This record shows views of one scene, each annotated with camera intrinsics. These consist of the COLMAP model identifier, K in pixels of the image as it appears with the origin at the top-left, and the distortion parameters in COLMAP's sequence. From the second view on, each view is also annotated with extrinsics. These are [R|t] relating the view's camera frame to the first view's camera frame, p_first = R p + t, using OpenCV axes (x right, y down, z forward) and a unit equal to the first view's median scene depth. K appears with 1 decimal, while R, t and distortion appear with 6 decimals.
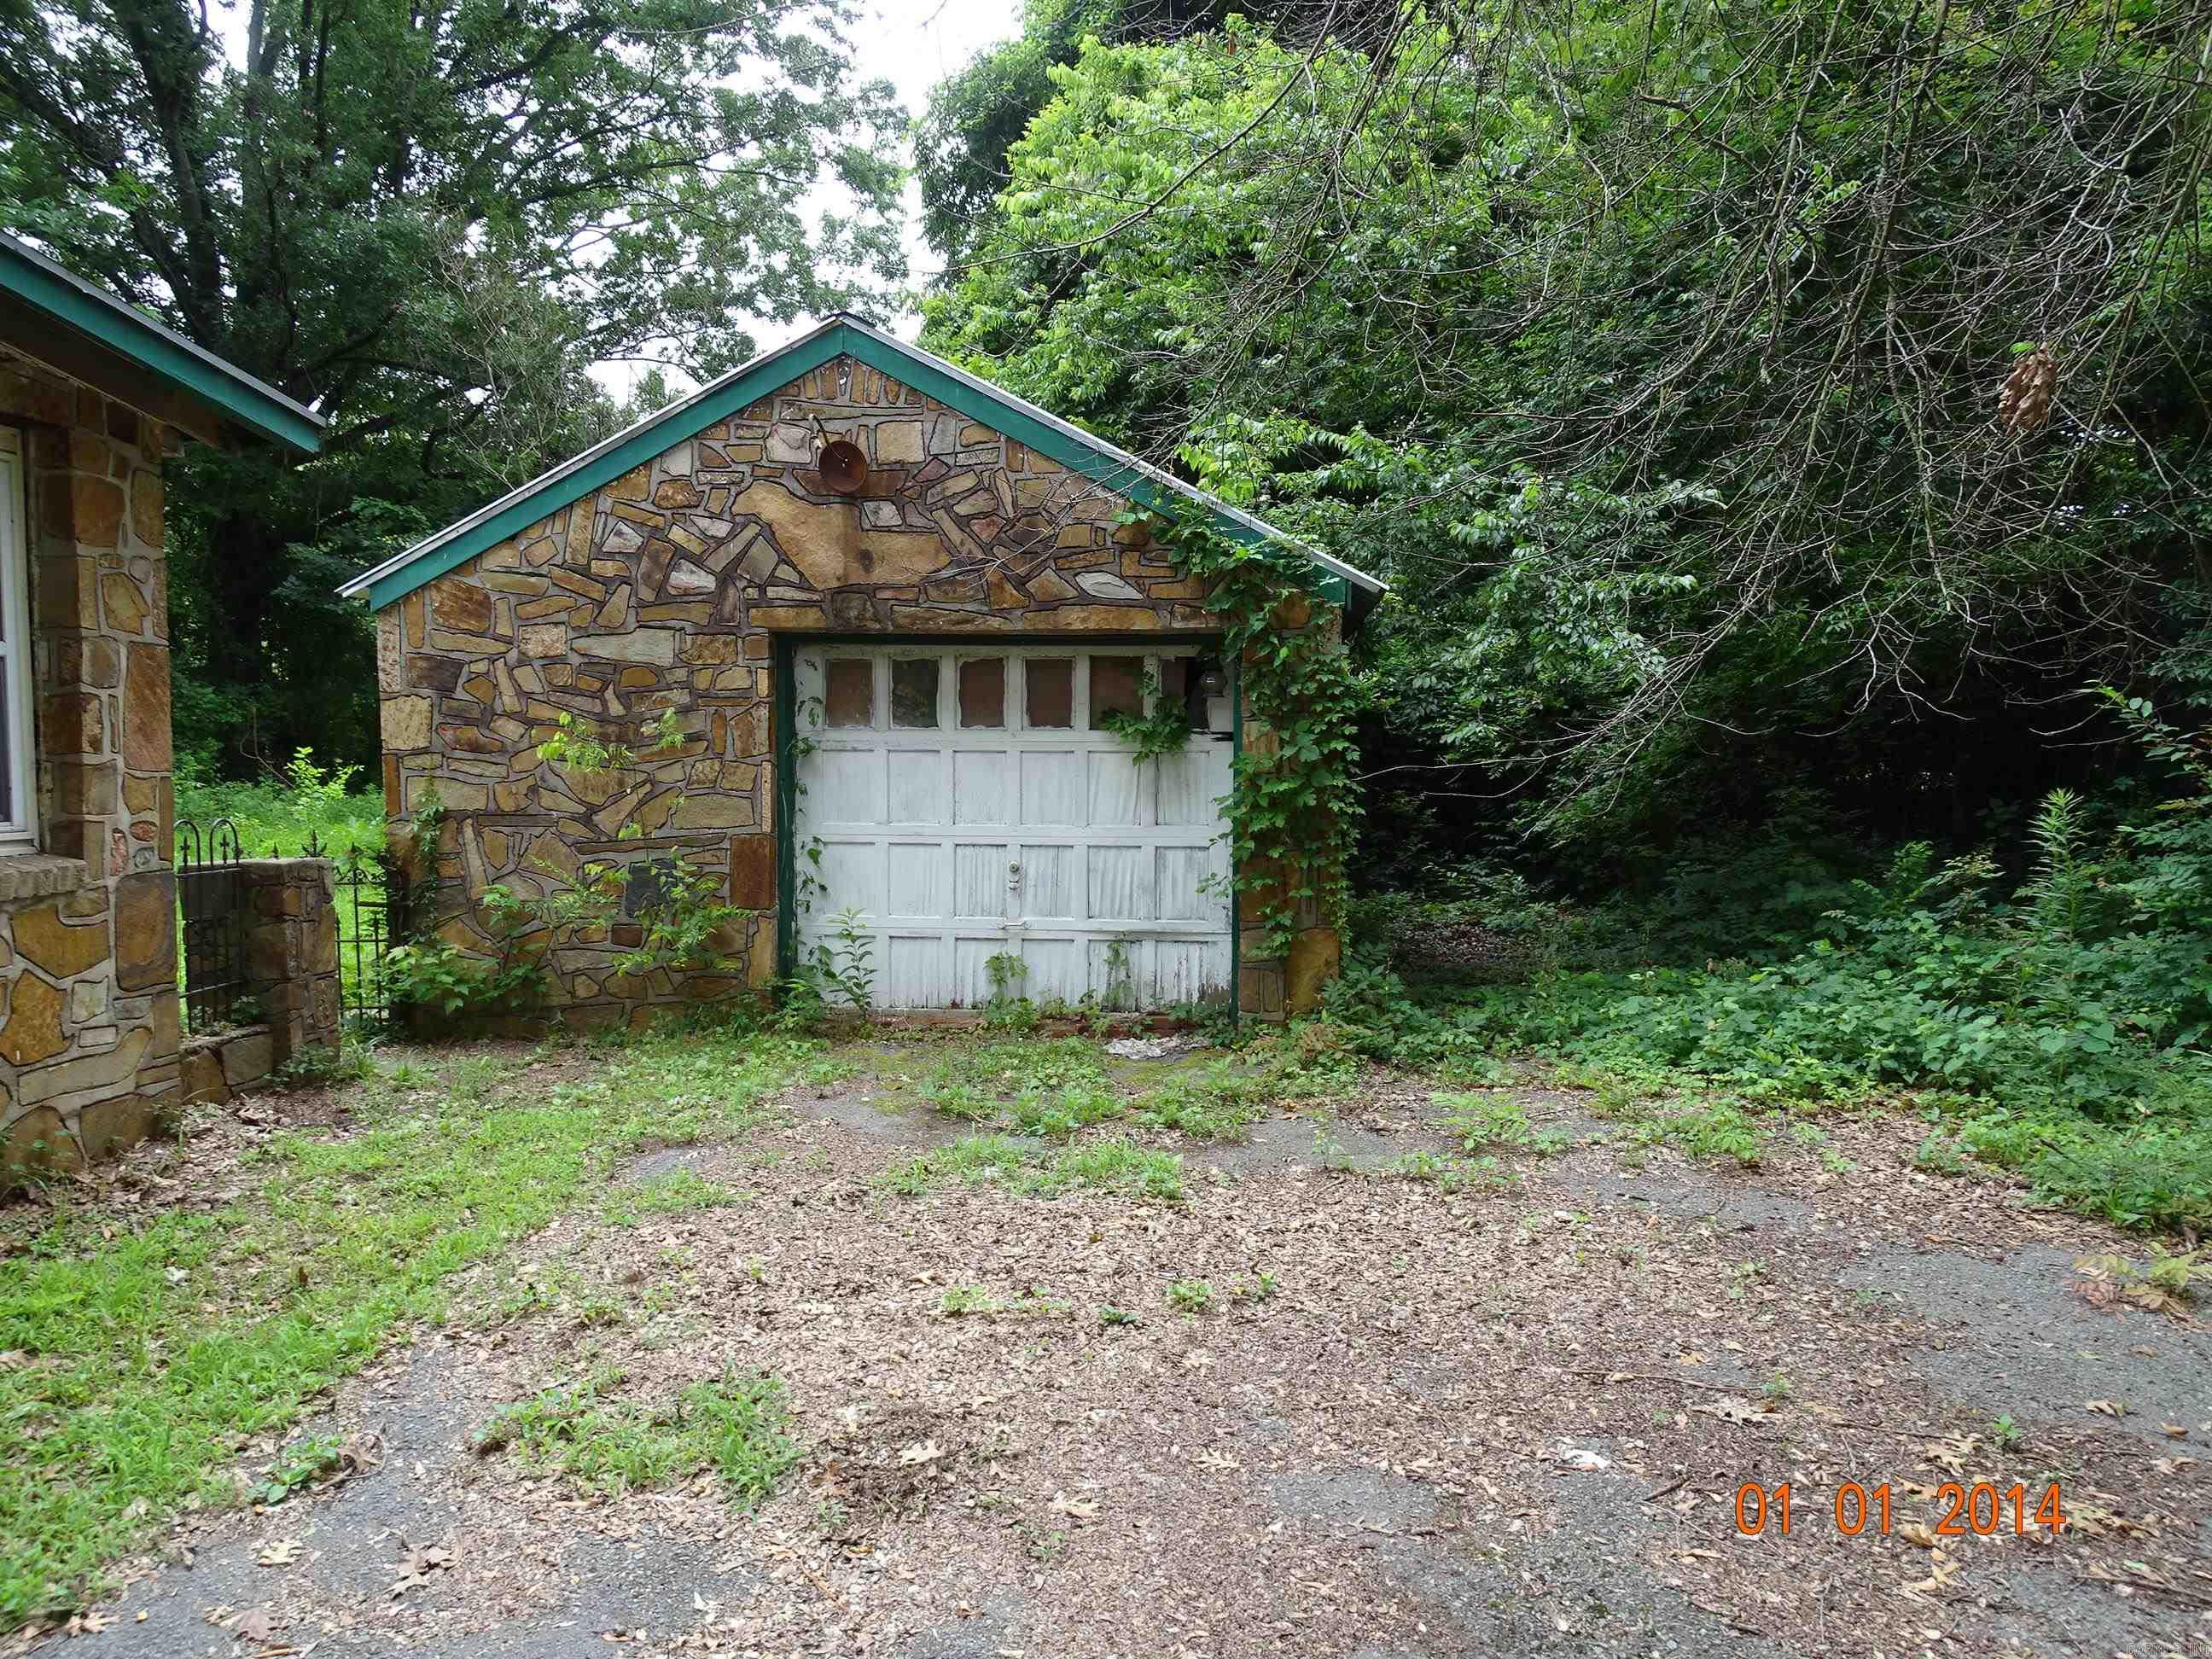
lens RADIAL K [[1540.6, 0, 1083.1], [0, 1540.6, 828.9], [0, 0, 1]] dist [0.003200, -0.009777]
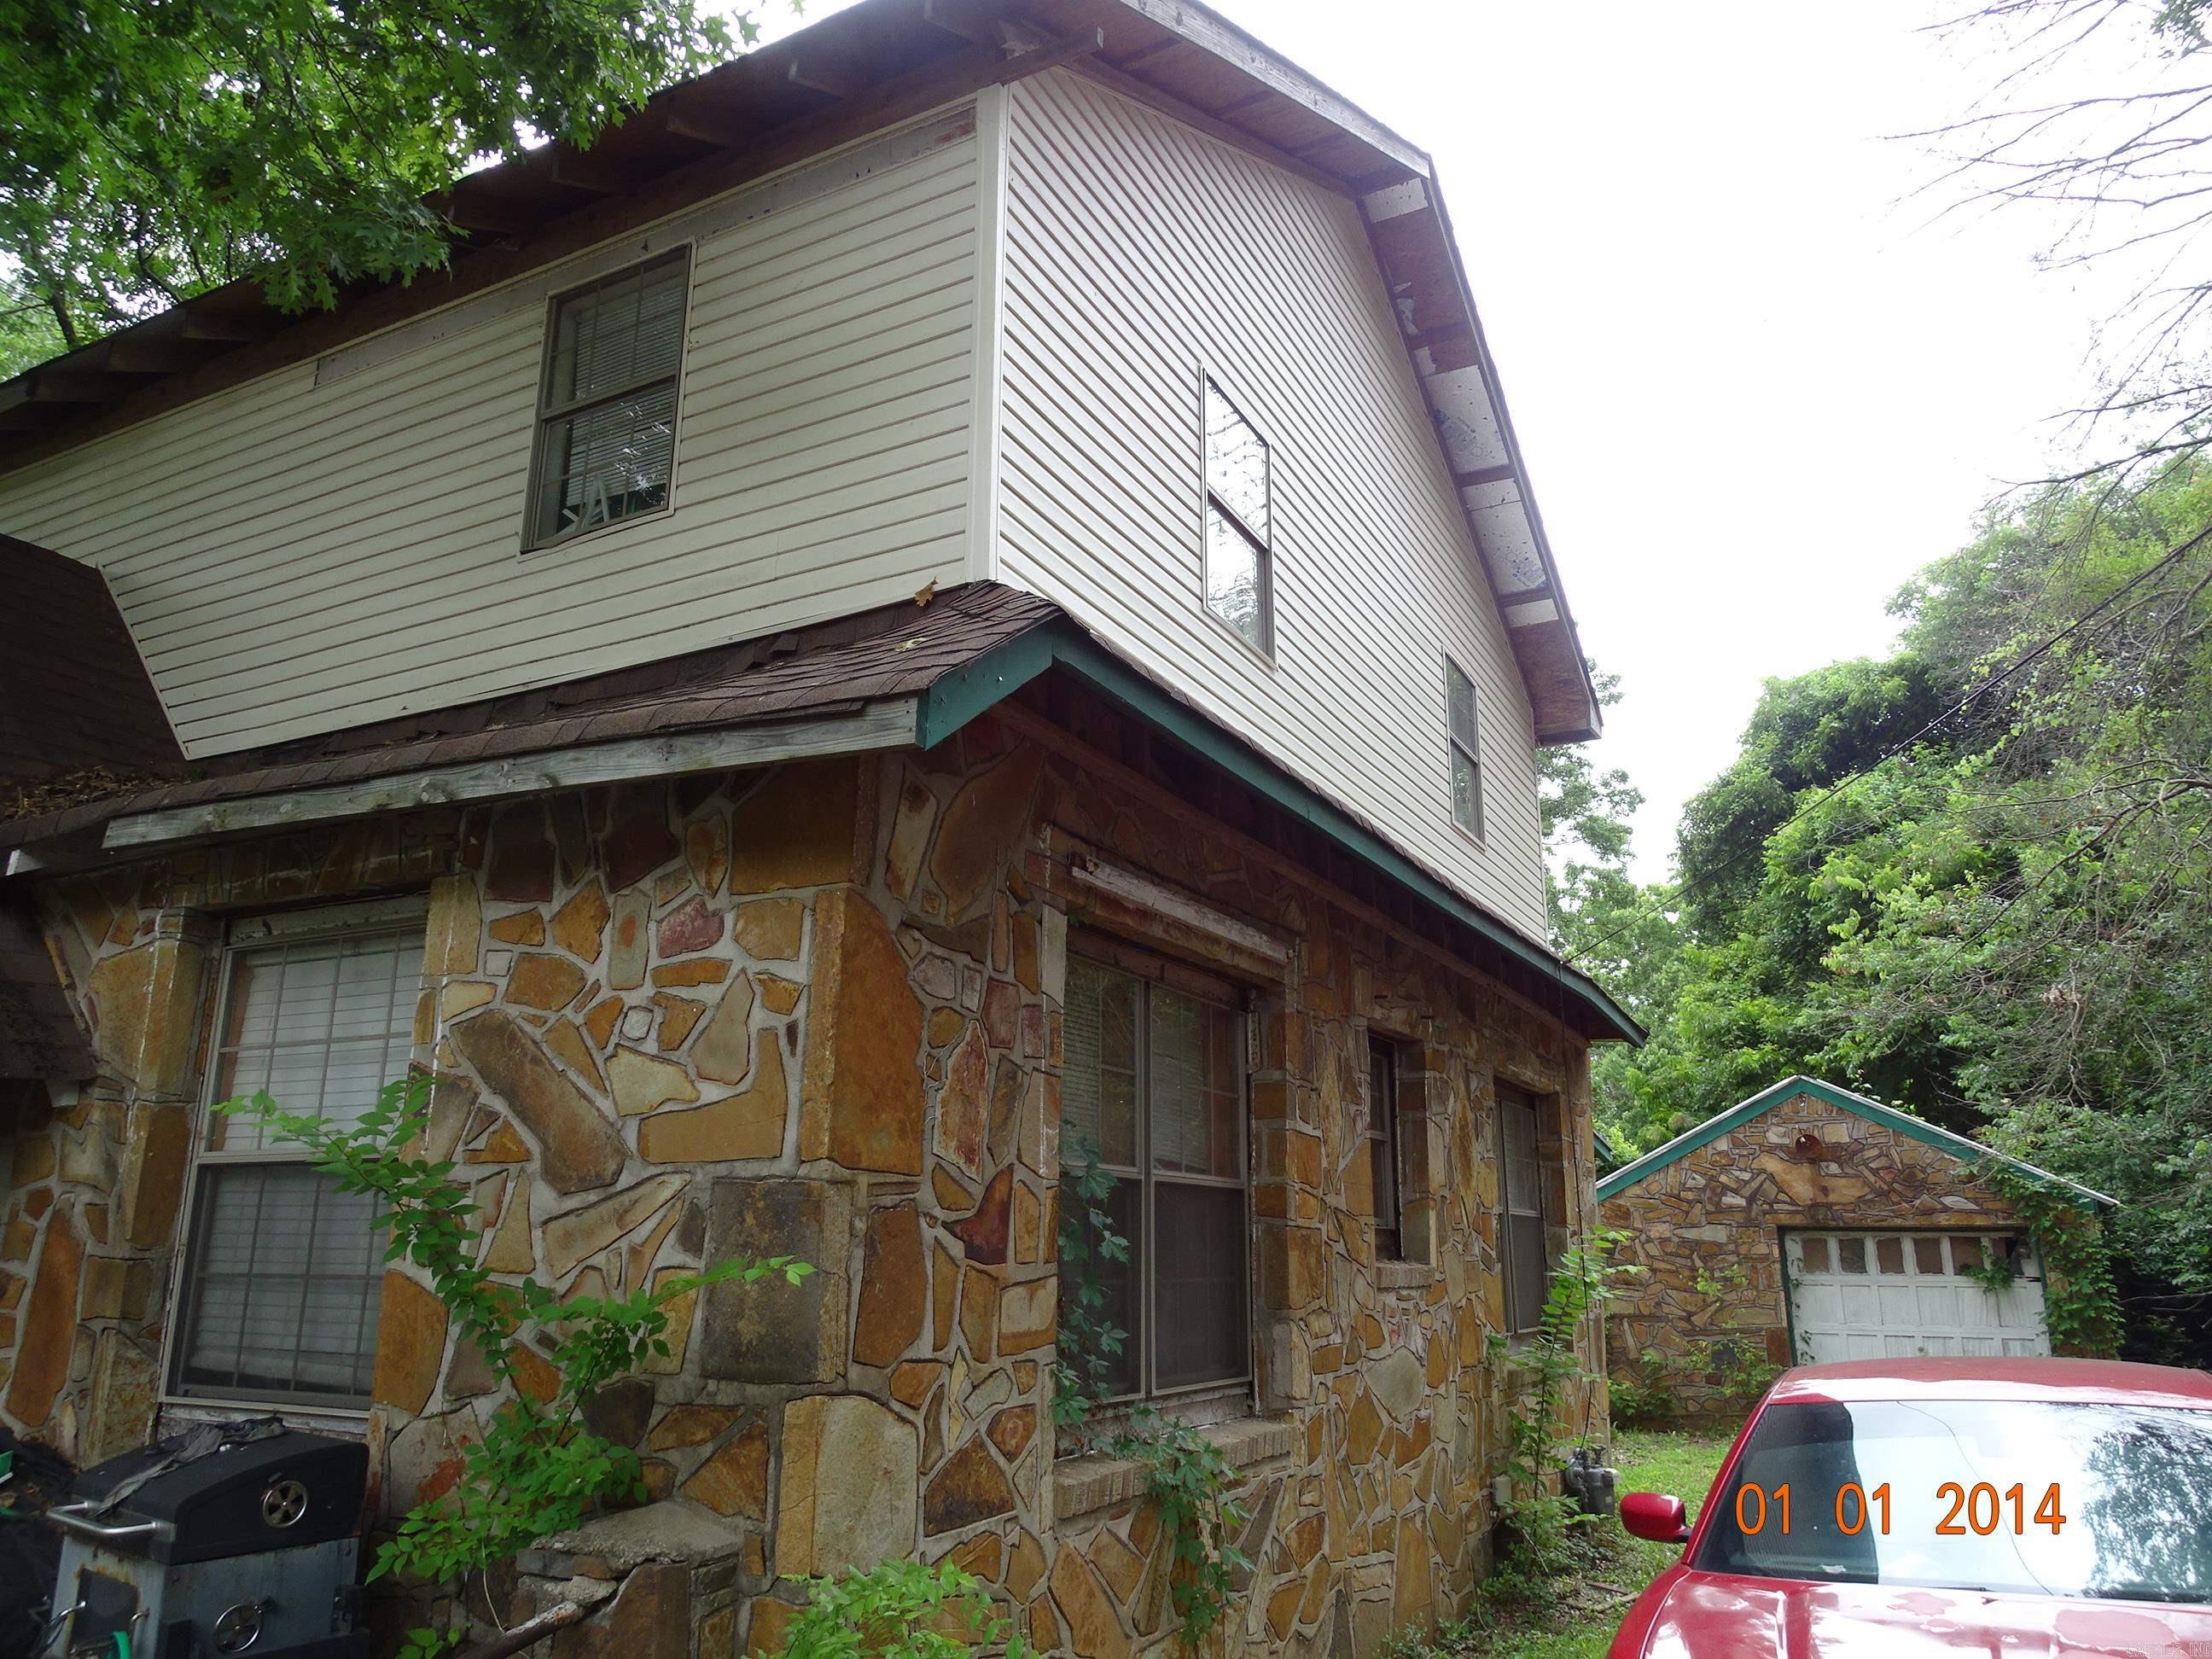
lens RADIAL K [[1574.8, 0, 1110.0], [0, 1574.8, 843.5], [0, 0, 1]] dist [0.008423, -0.000312]
pose [[0.932987, -0.092113, -0.347922, -0.253304], [-0.021719, 0.950523, -0.309893, 0.060659], [0.359253, 0.296682, 0.884826, -1.353688]]
